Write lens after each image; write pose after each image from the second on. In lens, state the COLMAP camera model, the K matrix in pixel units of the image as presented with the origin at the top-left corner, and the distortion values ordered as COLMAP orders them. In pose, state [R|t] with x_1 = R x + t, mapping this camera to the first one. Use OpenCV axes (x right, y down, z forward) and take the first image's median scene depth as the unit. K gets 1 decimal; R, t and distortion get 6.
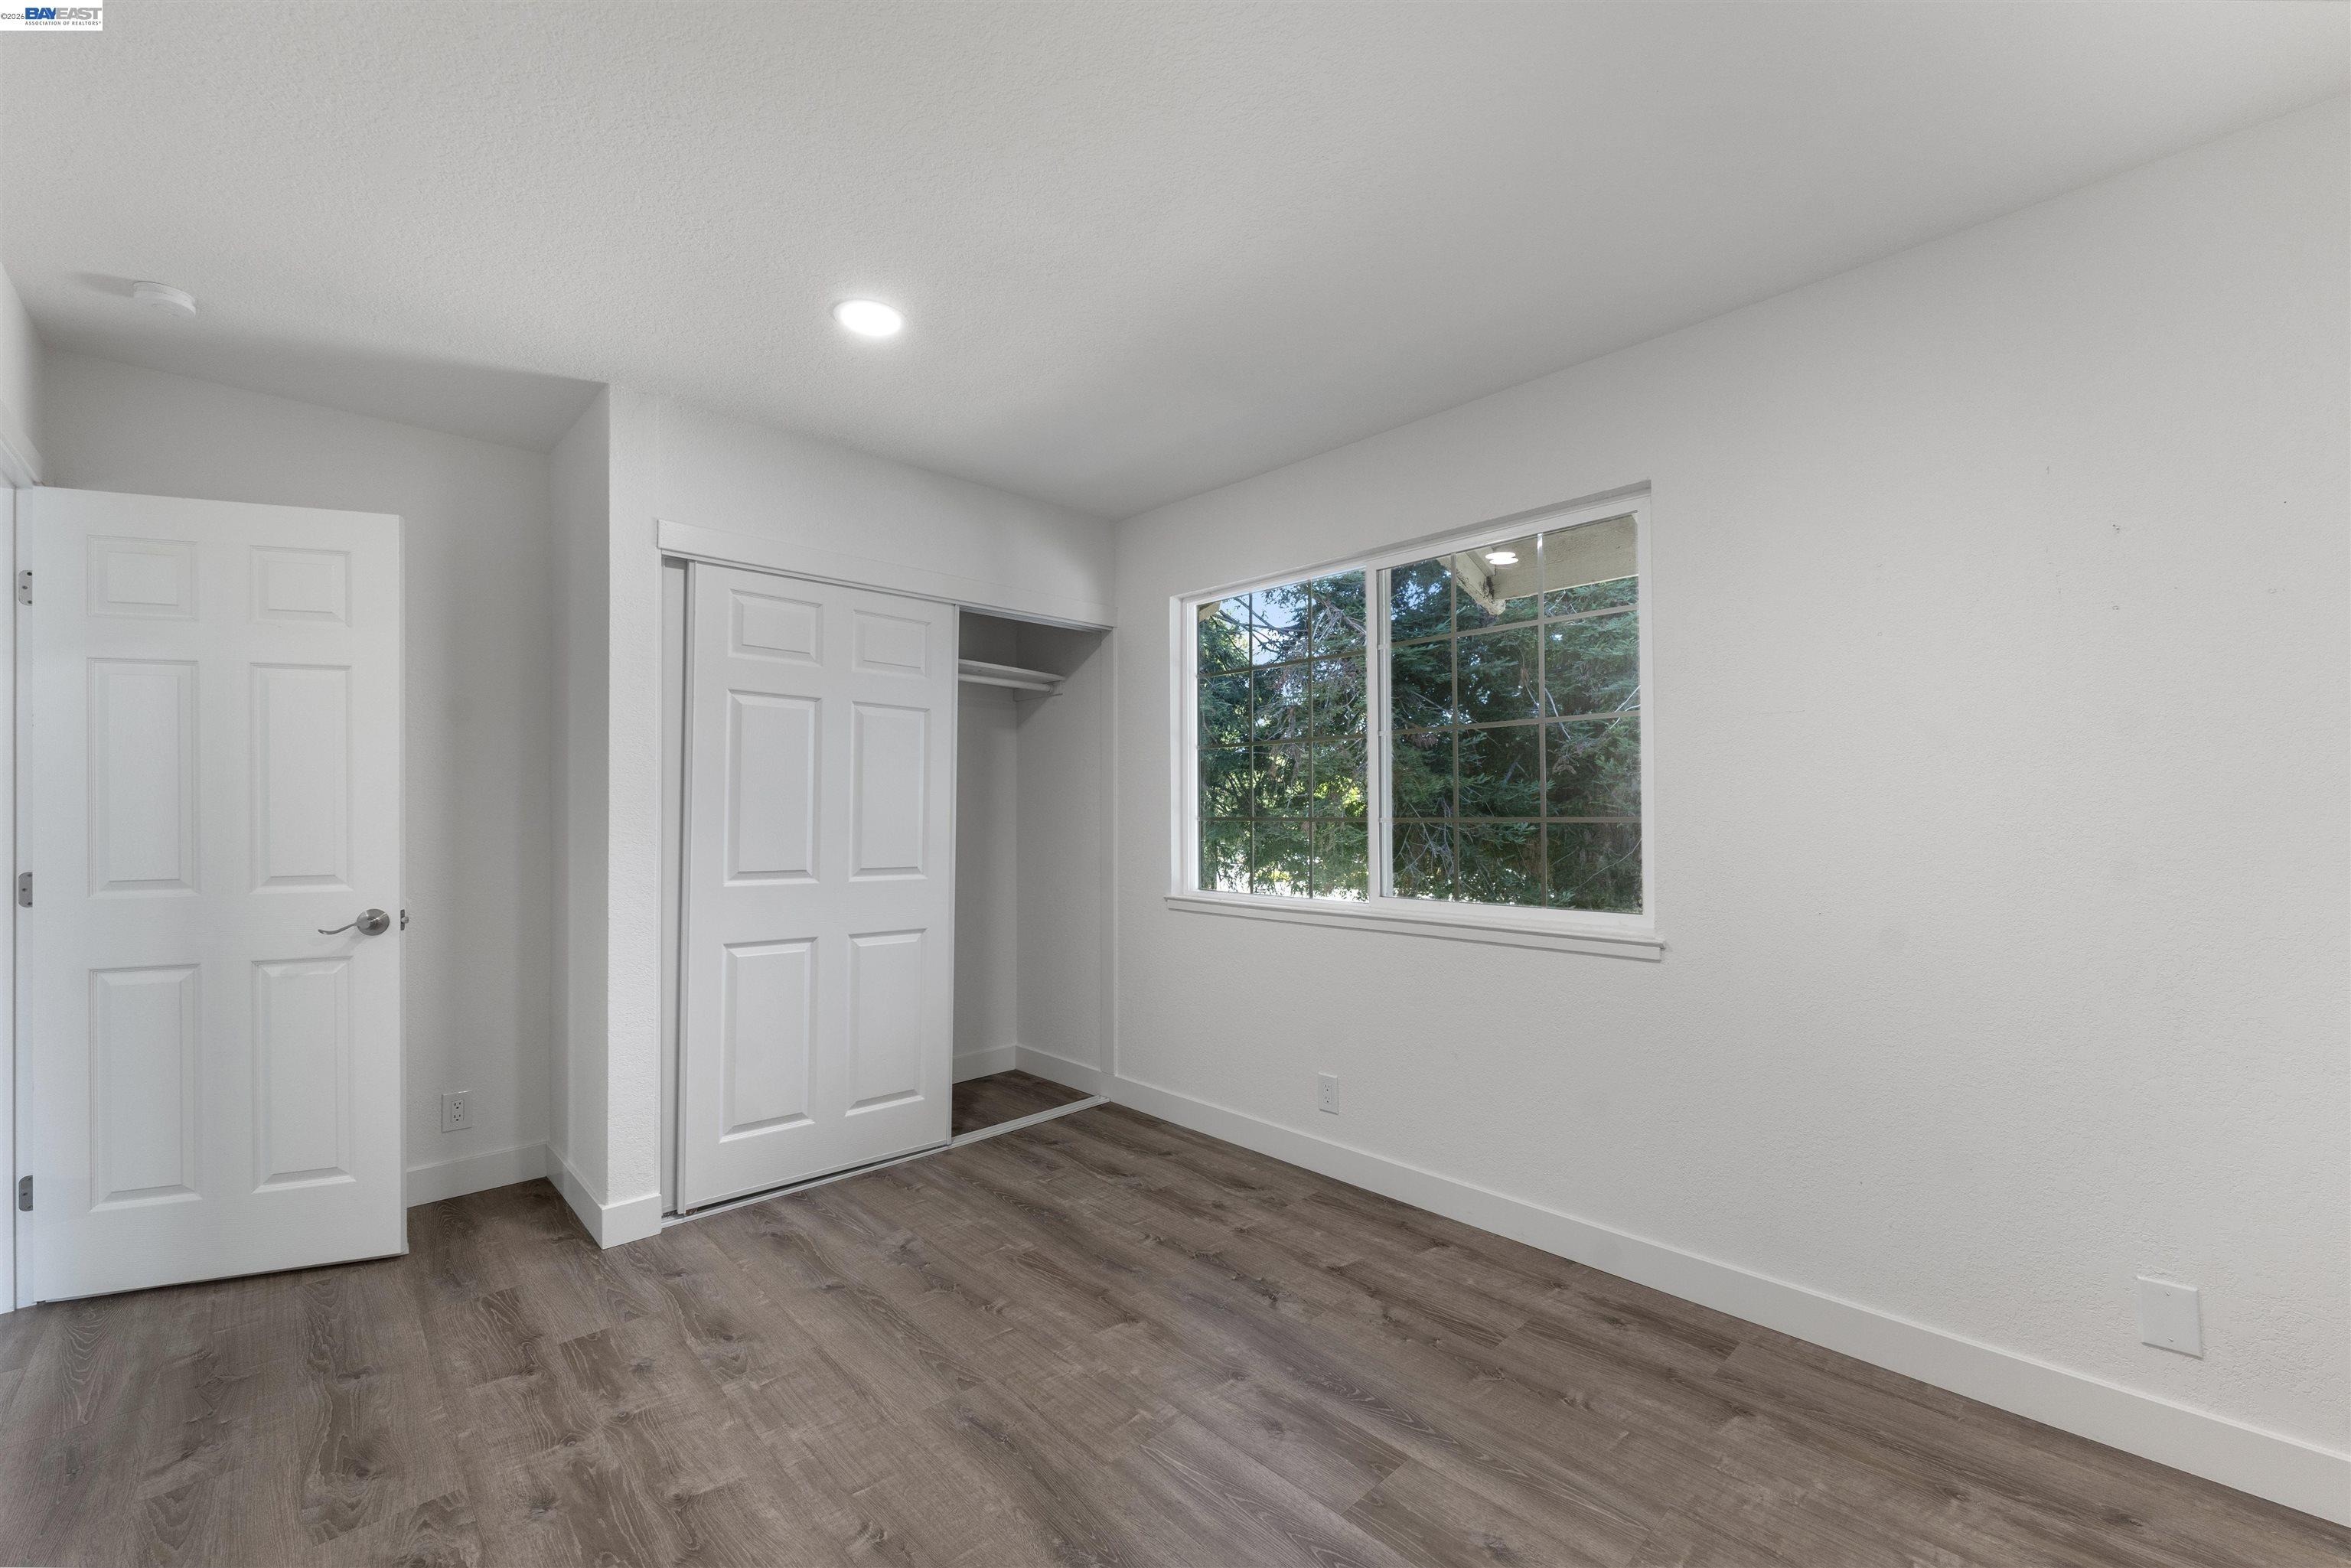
lens RADIAL K [[966.5, 0, 1171.6], [0, 966.5, 764.4], [0, 0, 1]] dist [0.000003, 0.000574]
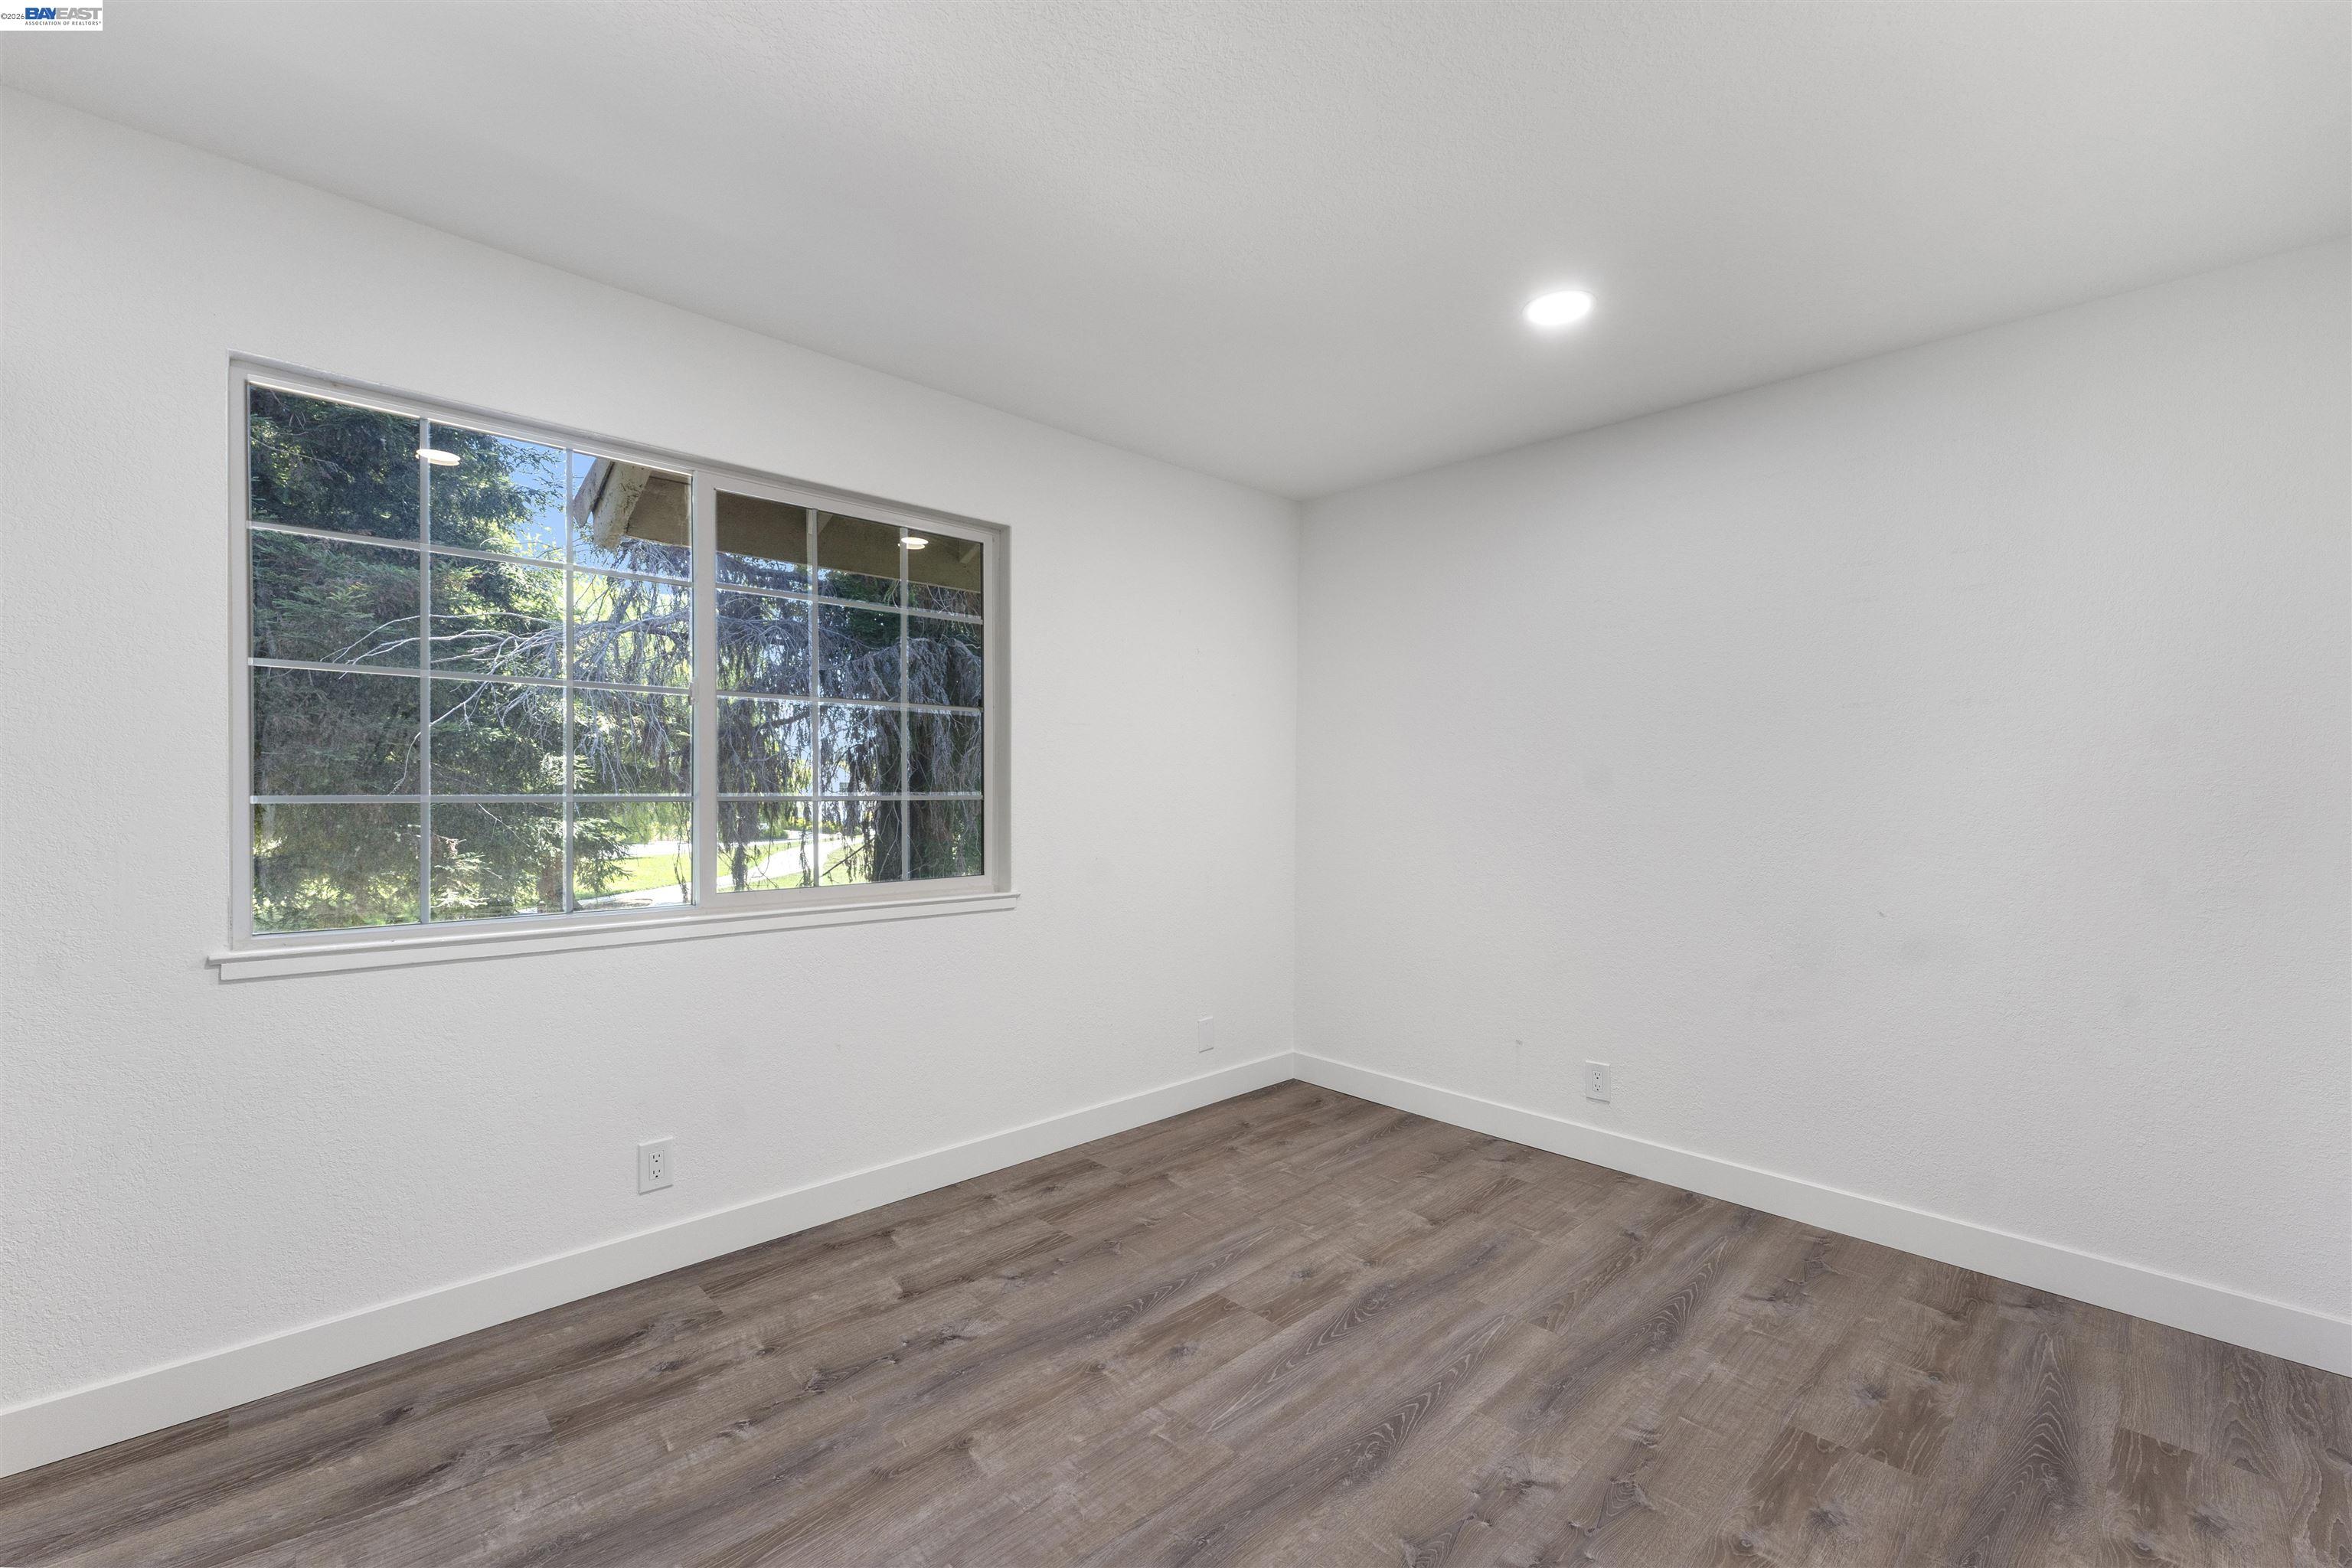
lens RADIAL K [[966.9, 0, 1170.1], [0, 966.9, 807.7], [0, 0, 1]] dist [0.000003, 0.000574]
pose [[-0.005190, -0.015435, 0.999867, -0.800604], [-0.055428, 0.998348, 0.015123, 0.038015], [-0.998449, -0.055342, -0.006037, 0.848467]]
